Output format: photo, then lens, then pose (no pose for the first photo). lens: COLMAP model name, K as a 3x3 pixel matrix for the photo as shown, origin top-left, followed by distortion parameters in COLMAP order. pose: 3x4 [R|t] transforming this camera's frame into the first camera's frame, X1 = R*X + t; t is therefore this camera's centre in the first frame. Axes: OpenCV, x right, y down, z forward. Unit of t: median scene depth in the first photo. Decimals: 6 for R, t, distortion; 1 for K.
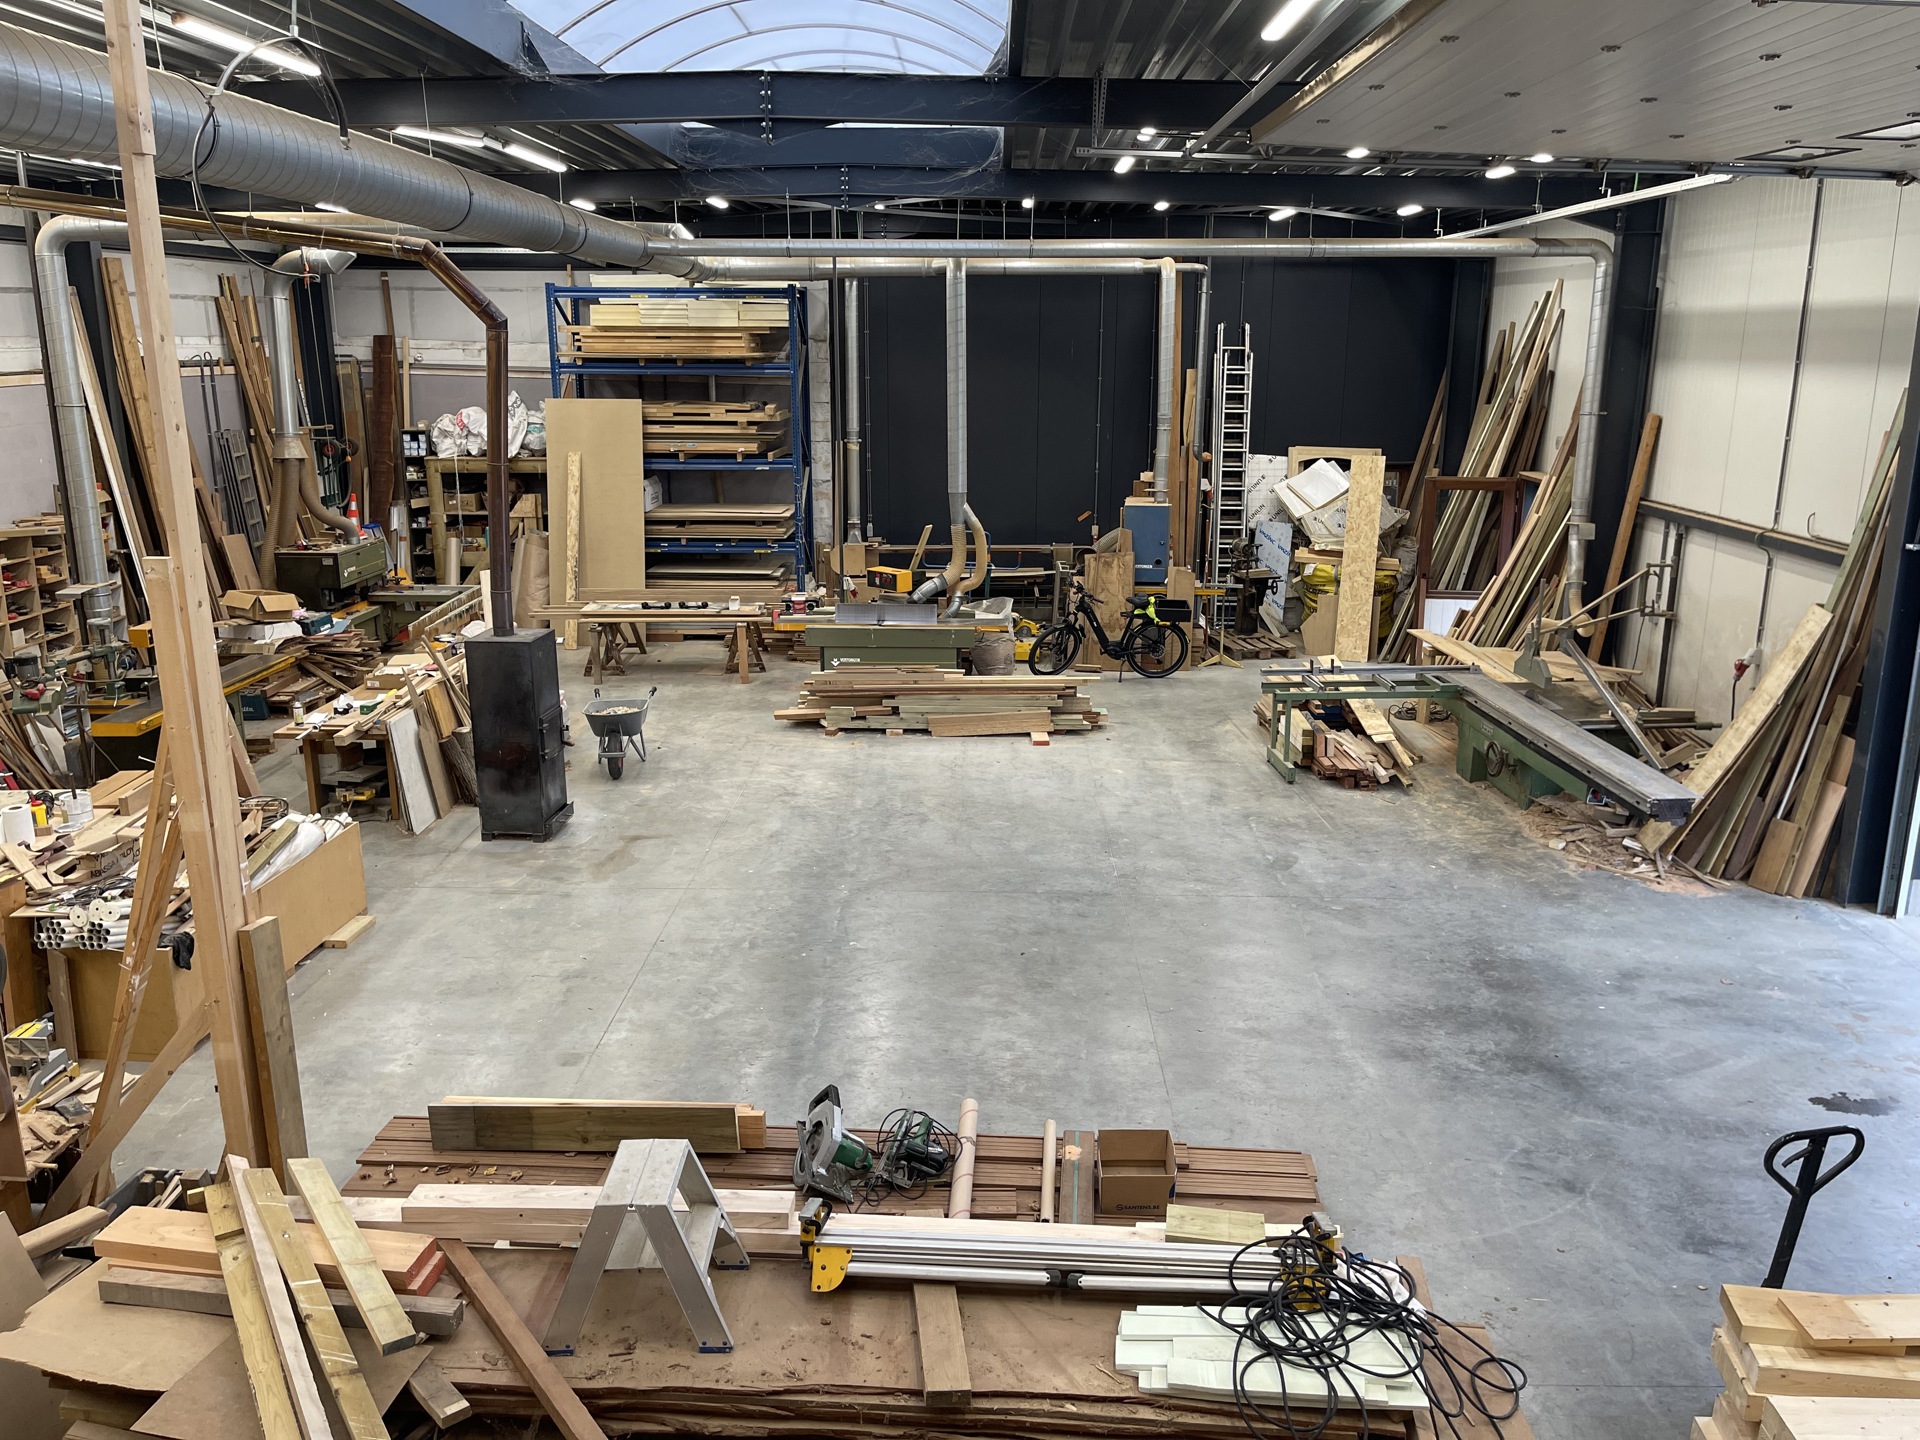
lens RADIAL K [[1445.1, 0, 966.5], [0, 1445.1, 684.5], [0, 0, 1]] dist [0.066148, -0.080118]
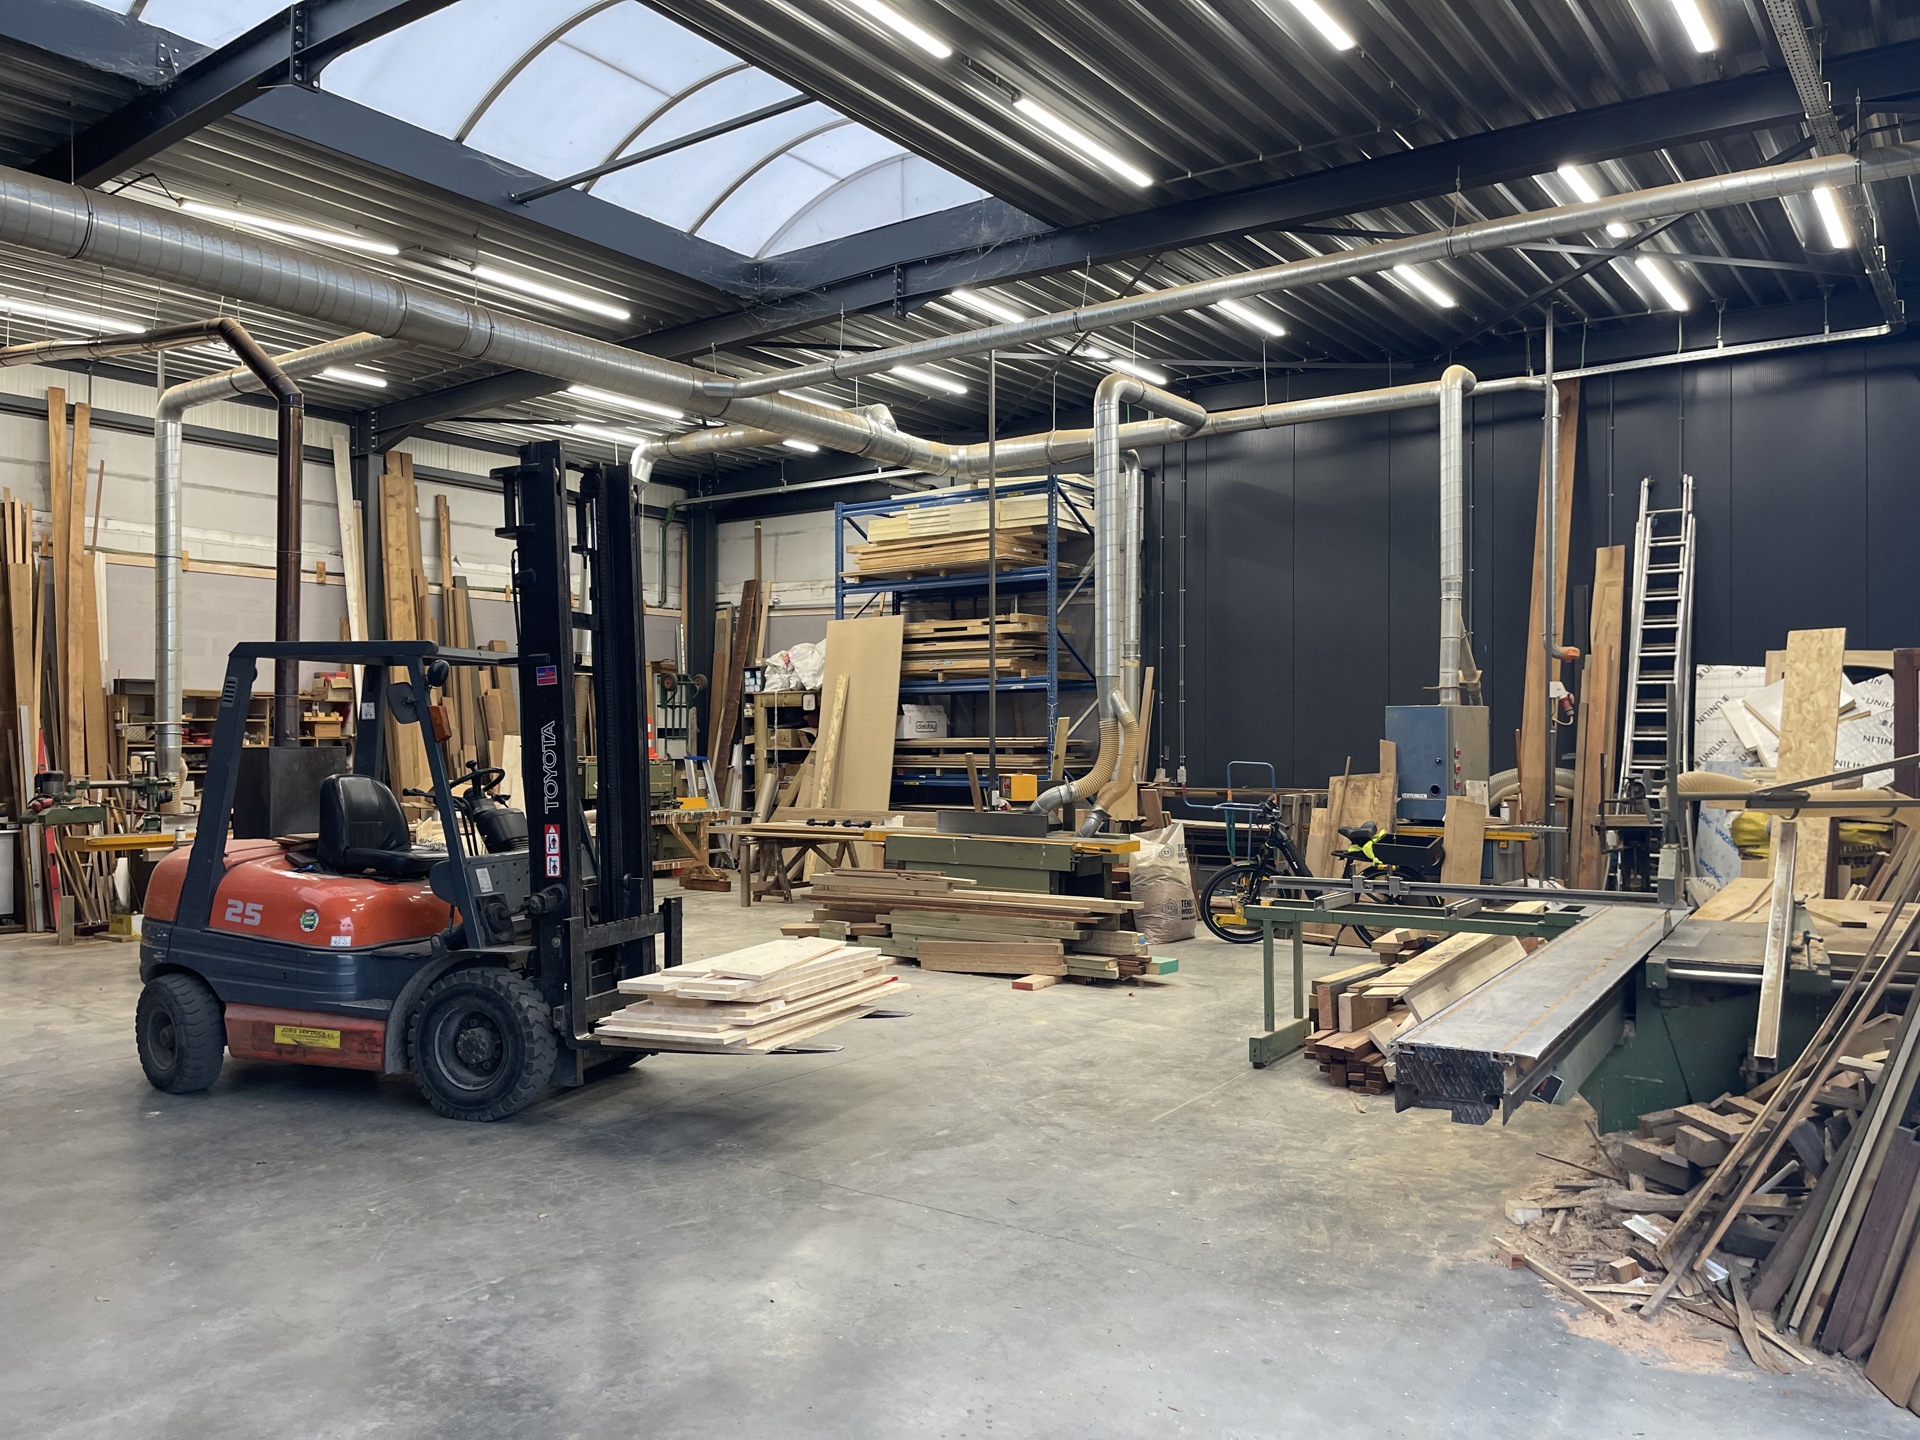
lens RADIAL K [[1445.1, 0, 979.6], [0, 1445.1, 714.0], [0, 0, 1]] dist [0.066148, -0.080118]
pose [[0.823606, -0.014418, -0.566978, 0.366103], [-0.128891, 0.968762, -0.211866, 0.054934], [0.552322, 0.247572, 0.796020, 0.362860]]
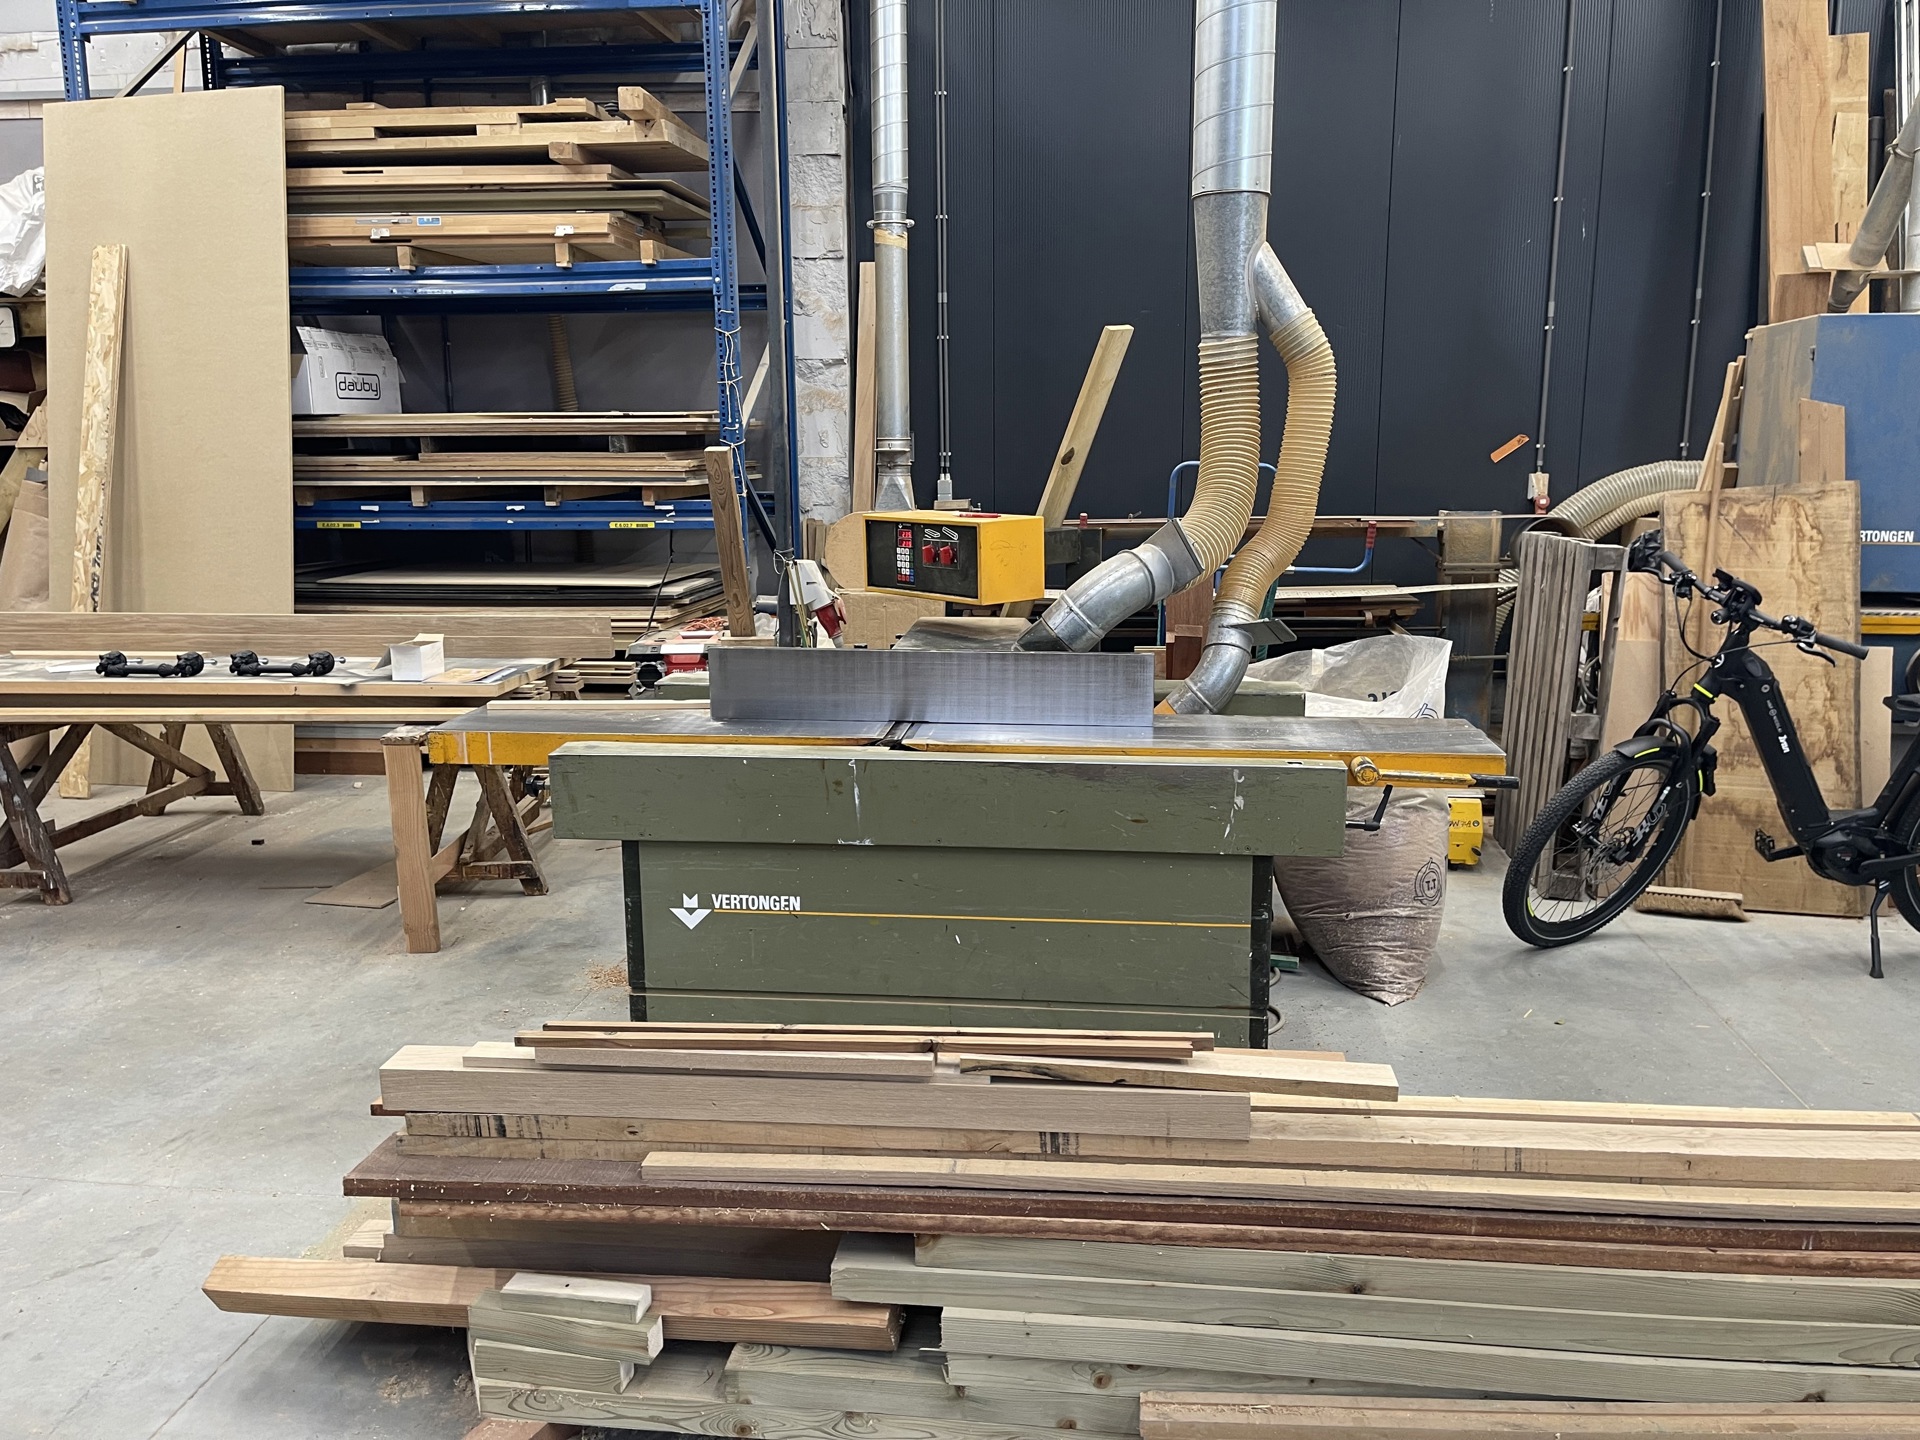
lens RADIAL K [[1445.1, 0, 975.4], [0, 1445.1, 706.4], [0, 0, 1]] dist [0.066148, -0.080118]
pose [[0.995670, 0.007009, -0.092695, -0.026496], [-0.011804, 0.998614, -0.051286, -0.034649], [0.092207, 0.052158, 0.994373, 0.755021]]
